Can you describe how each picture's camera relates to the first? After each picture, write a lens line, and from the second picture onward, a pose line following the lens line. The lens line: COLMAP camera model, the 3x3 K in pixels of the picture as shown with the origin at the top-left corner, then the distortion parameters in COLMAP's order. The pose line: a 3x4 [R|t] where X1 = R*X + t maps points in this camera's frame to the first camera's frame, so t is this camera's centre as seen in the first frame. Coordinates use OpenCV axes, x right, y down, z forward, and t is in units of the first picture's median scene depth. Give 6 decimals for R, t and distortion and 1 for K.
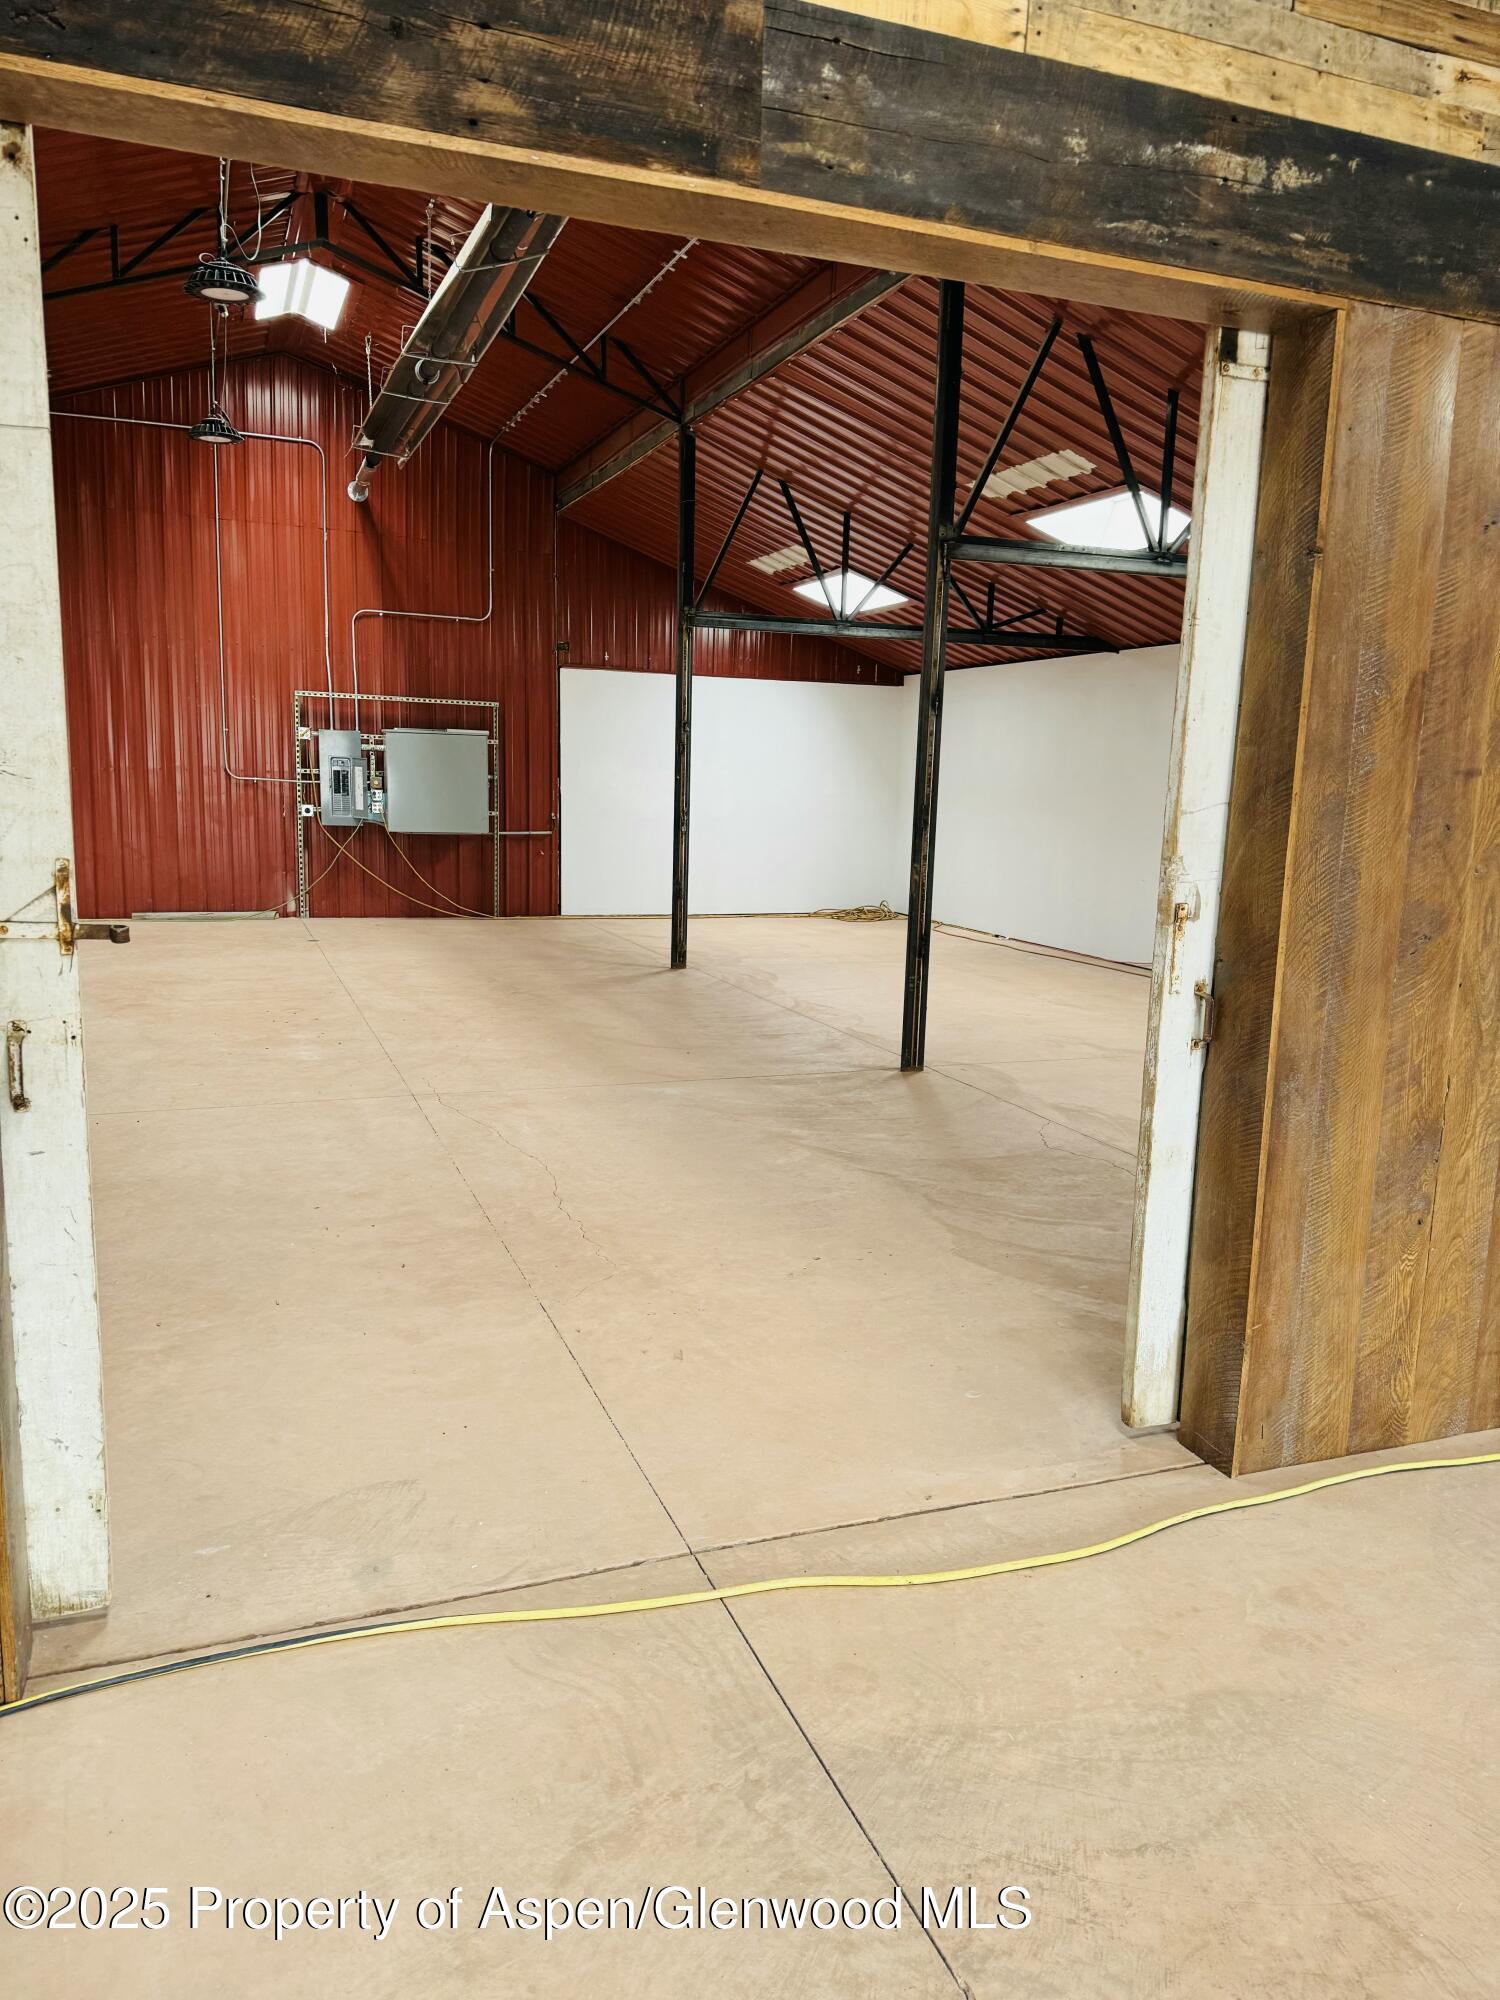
lens RADIAL K [[1405.0, 0, 750.0], [0, 1405.0, 1000.0], [0, 0, 1]] dist [0.083675, -0.061571]
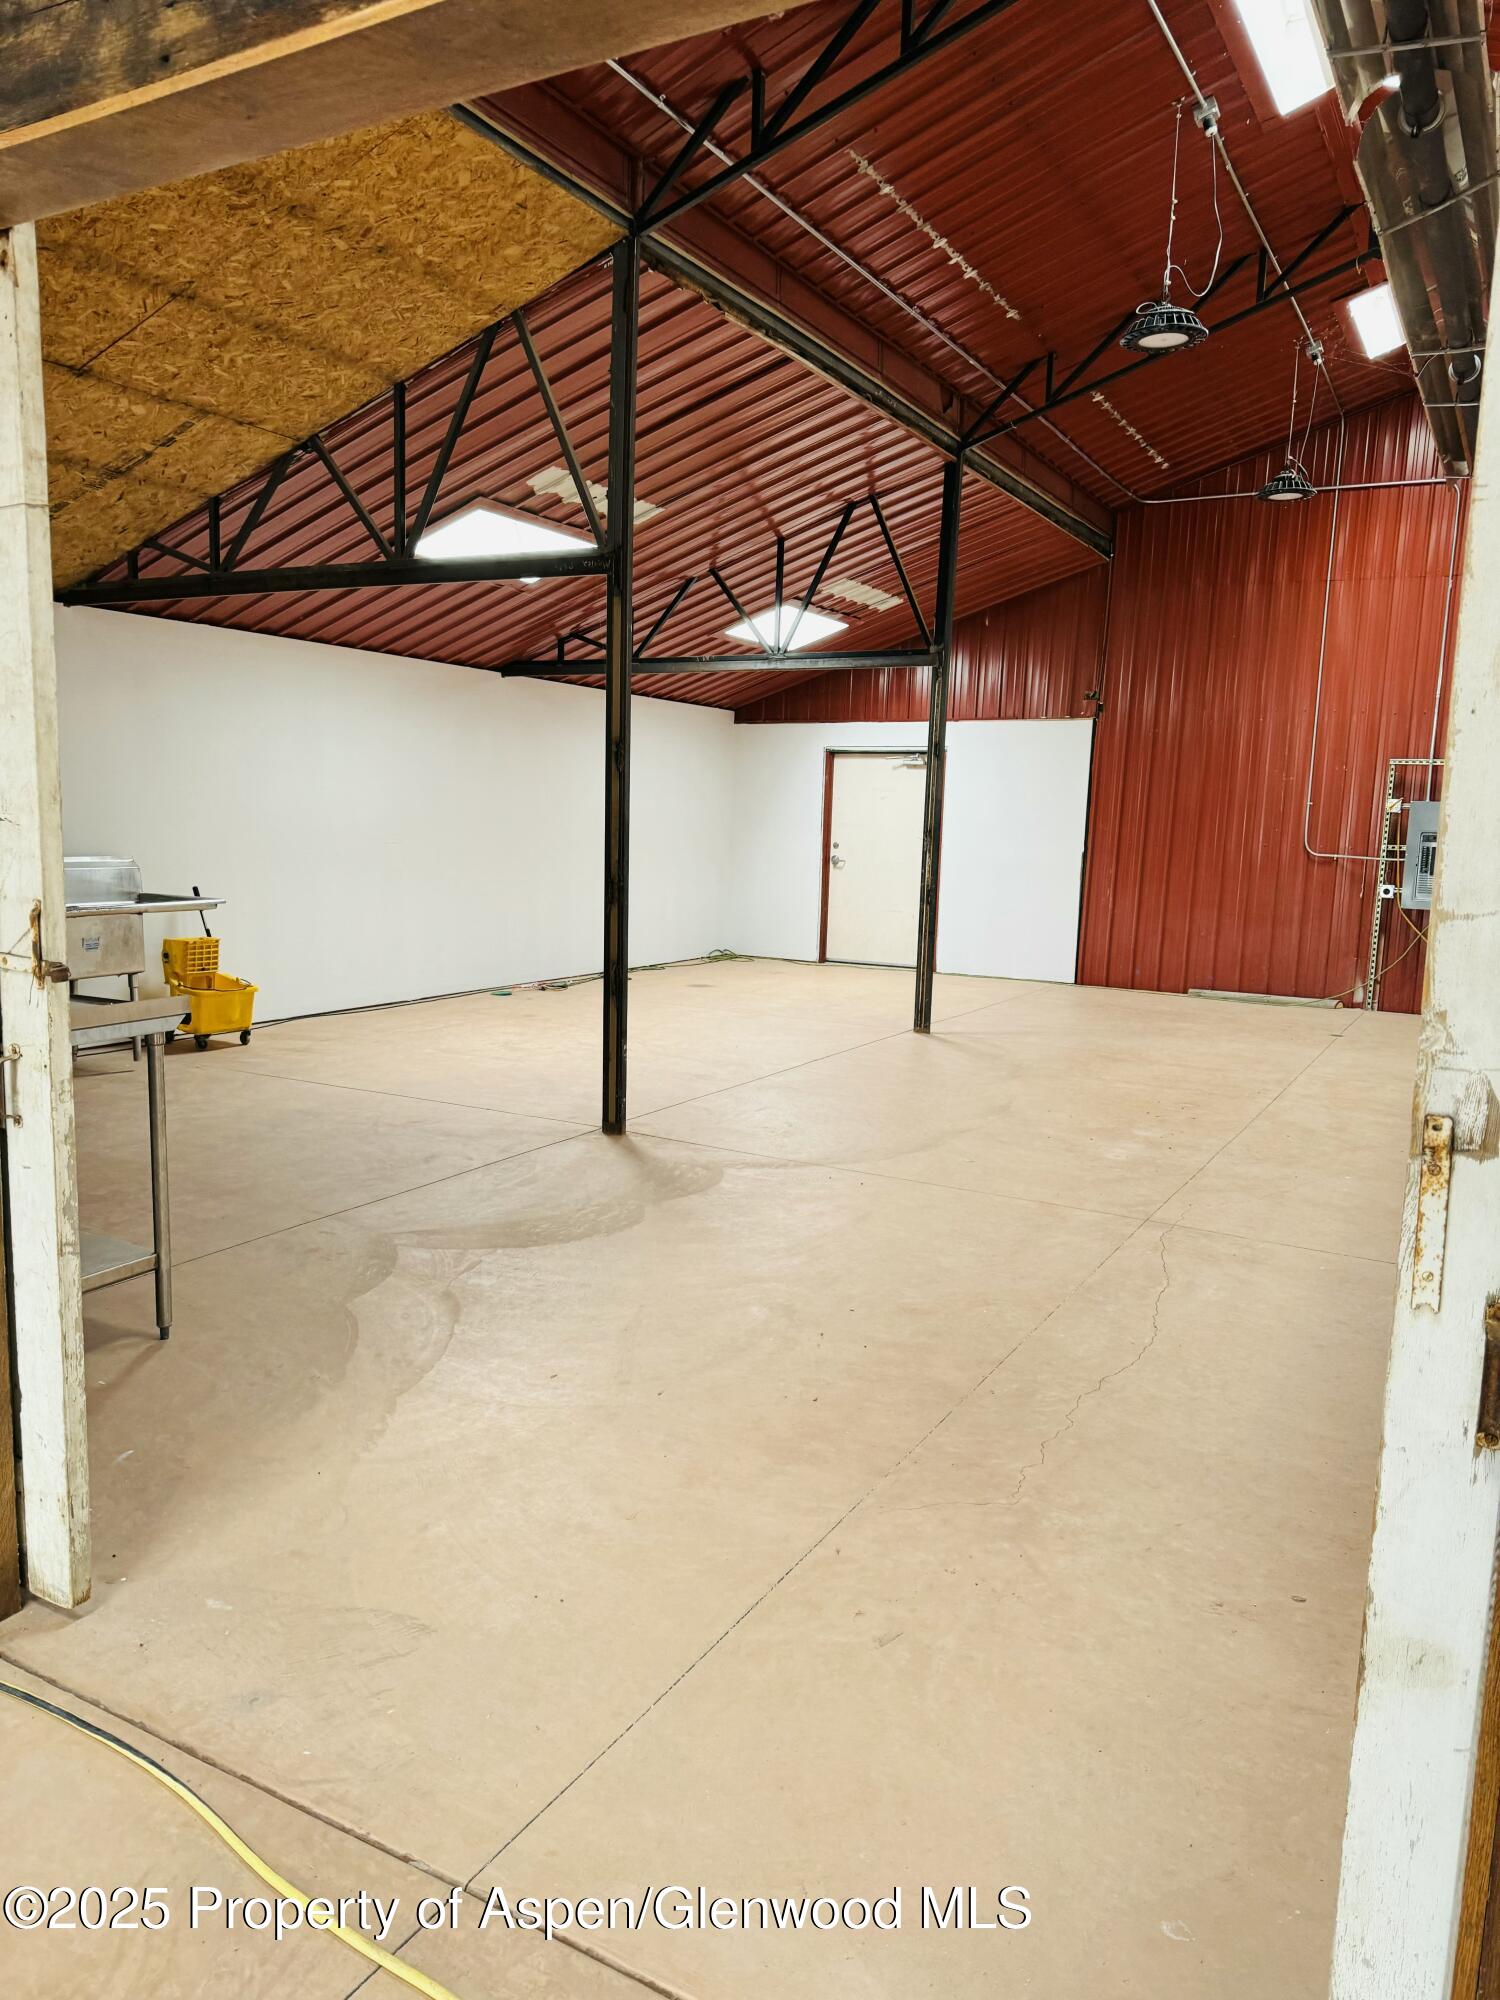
lens RADIAL K [[1405.0, 0, 750.0], [0, 1405.0, 1000.0], [0, 0, 1]] dist [0.083675, -0.061571]
pose [[0.634492, 0.094748, -0.767101, 0.281986], [-0.137267, 0.990495, 0.008804, -0.043525], [0.760643, 0.099711, 0.641466, 0.295513]]
